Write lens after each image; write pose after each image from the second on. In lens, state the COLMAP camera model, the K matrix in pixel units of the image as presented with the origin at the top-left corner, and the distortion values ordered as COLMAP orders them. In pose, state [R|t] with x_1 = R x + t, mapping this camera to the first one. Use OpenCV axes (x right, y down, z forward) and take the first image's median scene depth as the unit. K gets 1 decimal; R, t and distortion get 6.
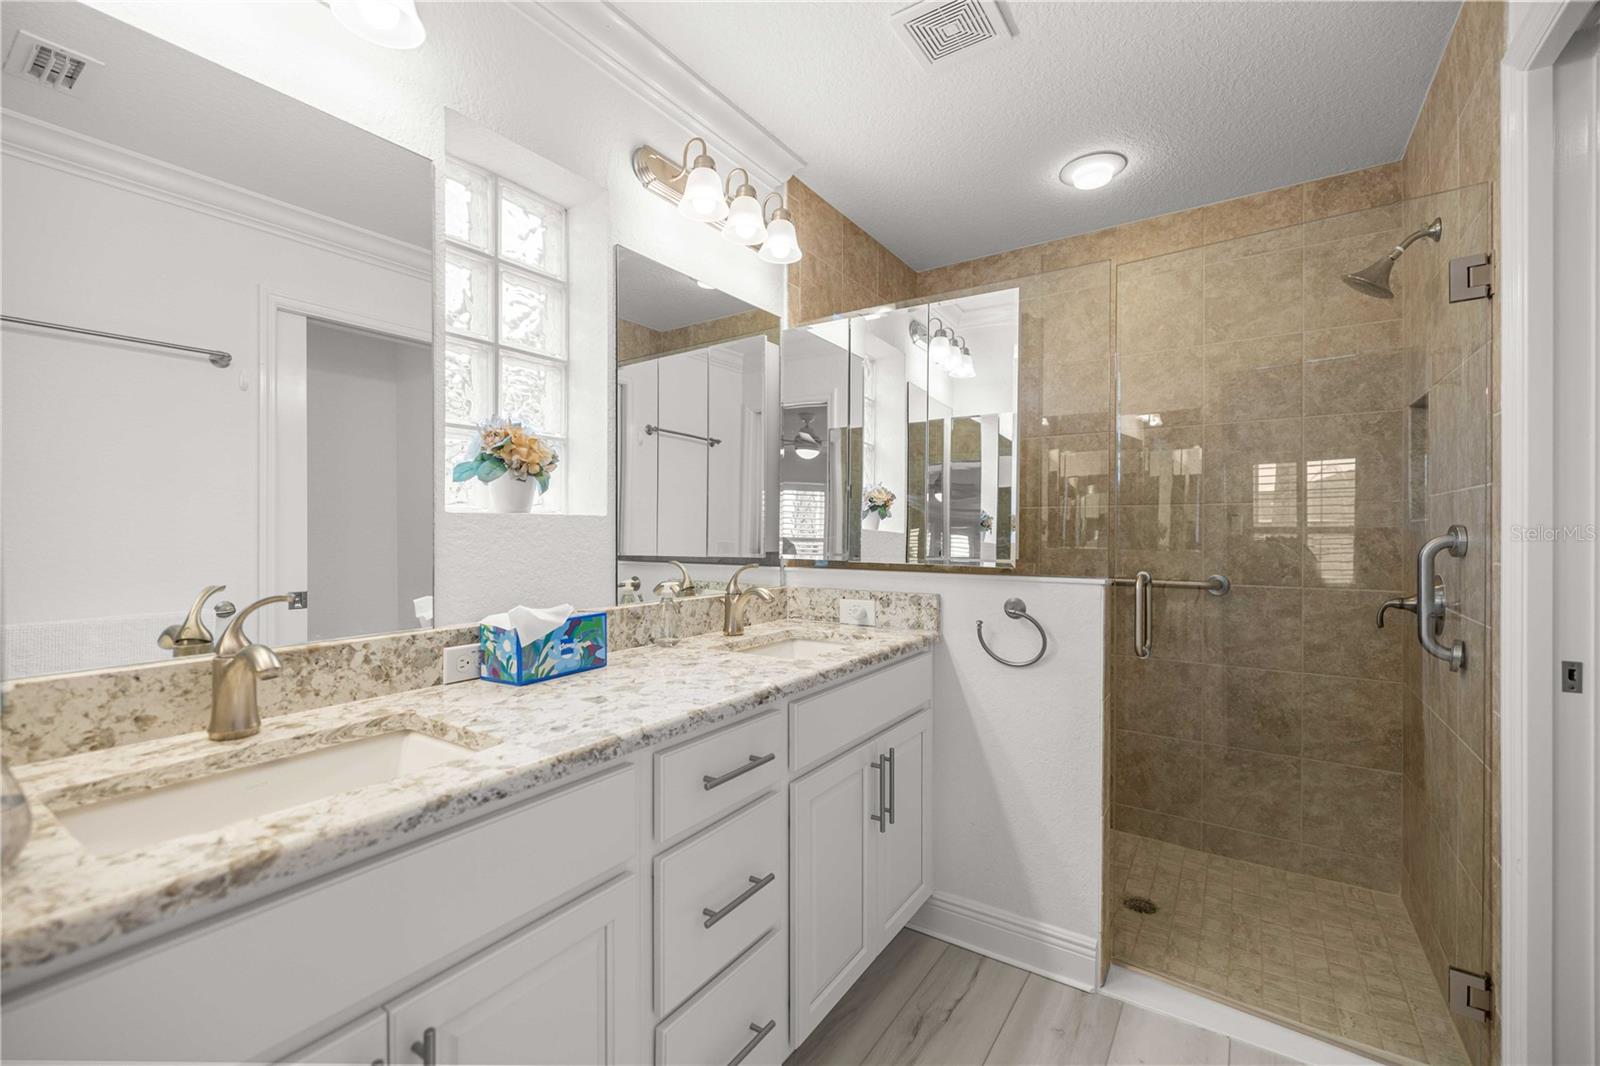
lens RADIAL K [[672.4, 0, 794.1], [0, 672.4, 528.8], [0, 0, 1]] dist [-0.000069, 0.000602]
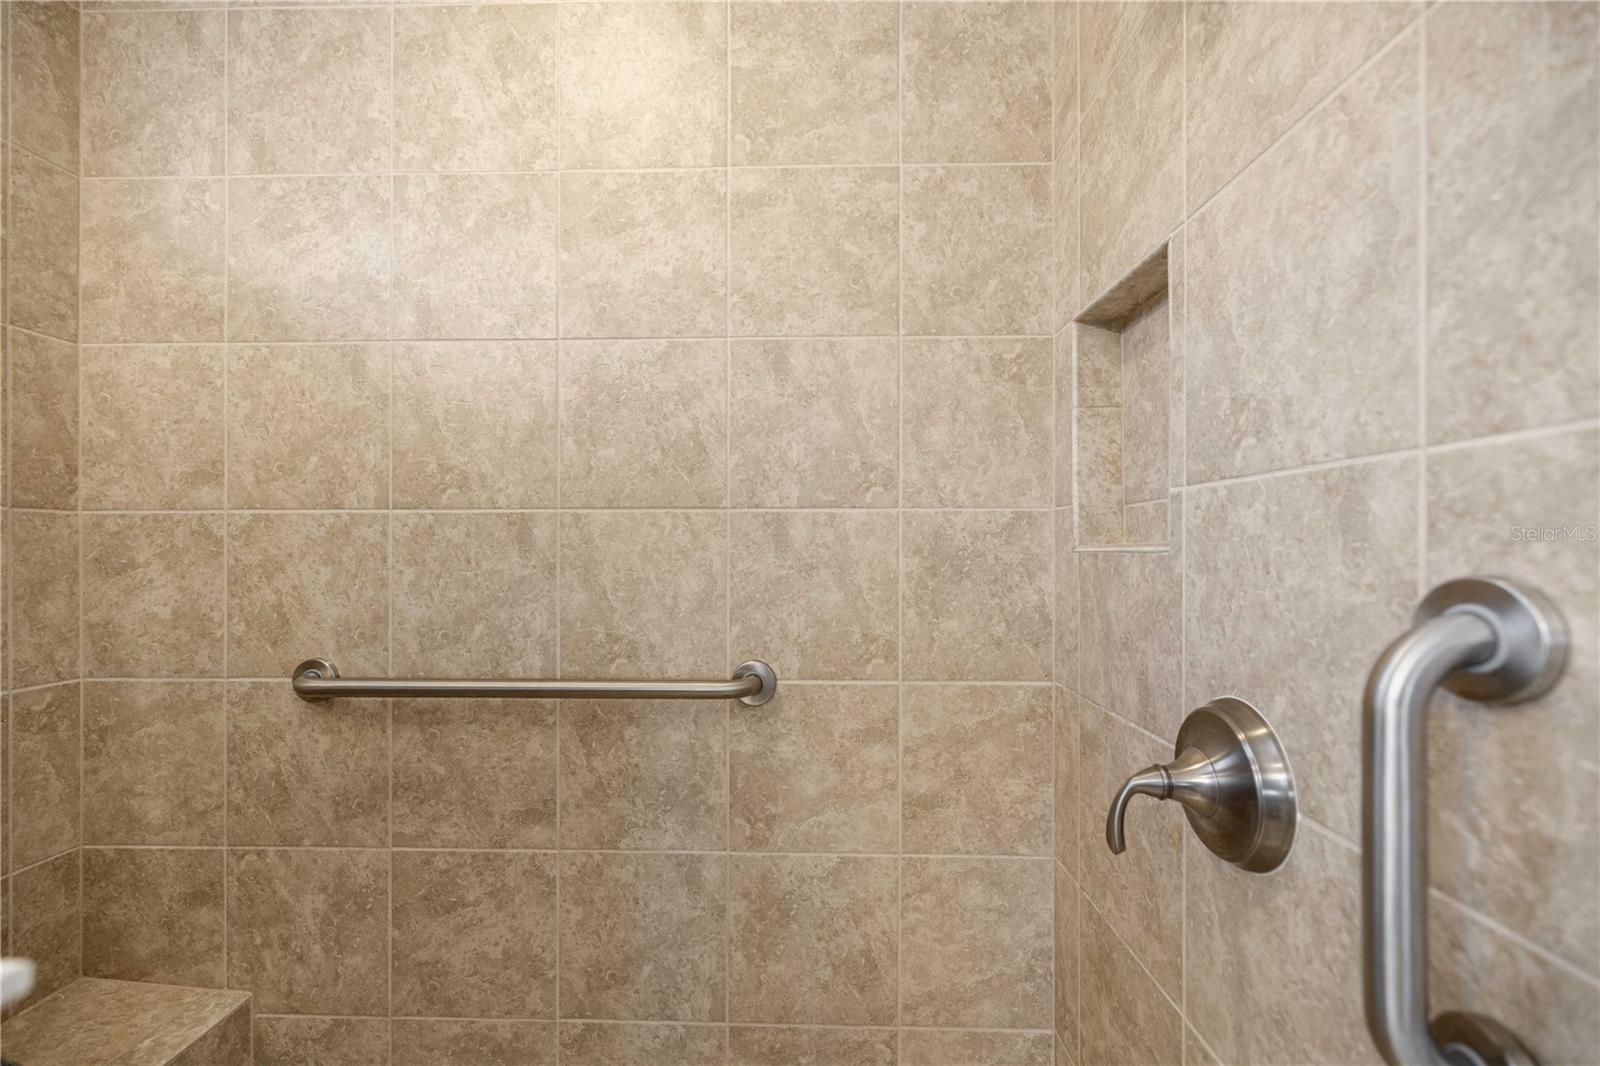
lens RADIAL K [[672.4, 0, 795.9], [0, 672.4, 540.2], [0, 0, 1]] dist [-0.000069, 0.000602]
pose [[0.832288, 0.002786, 0.554336, 0.413375], [0.001026, 0.999978, -0.006566, -0.013478], [-0.554342, 0.006034, 0.832267, 0.623084]]
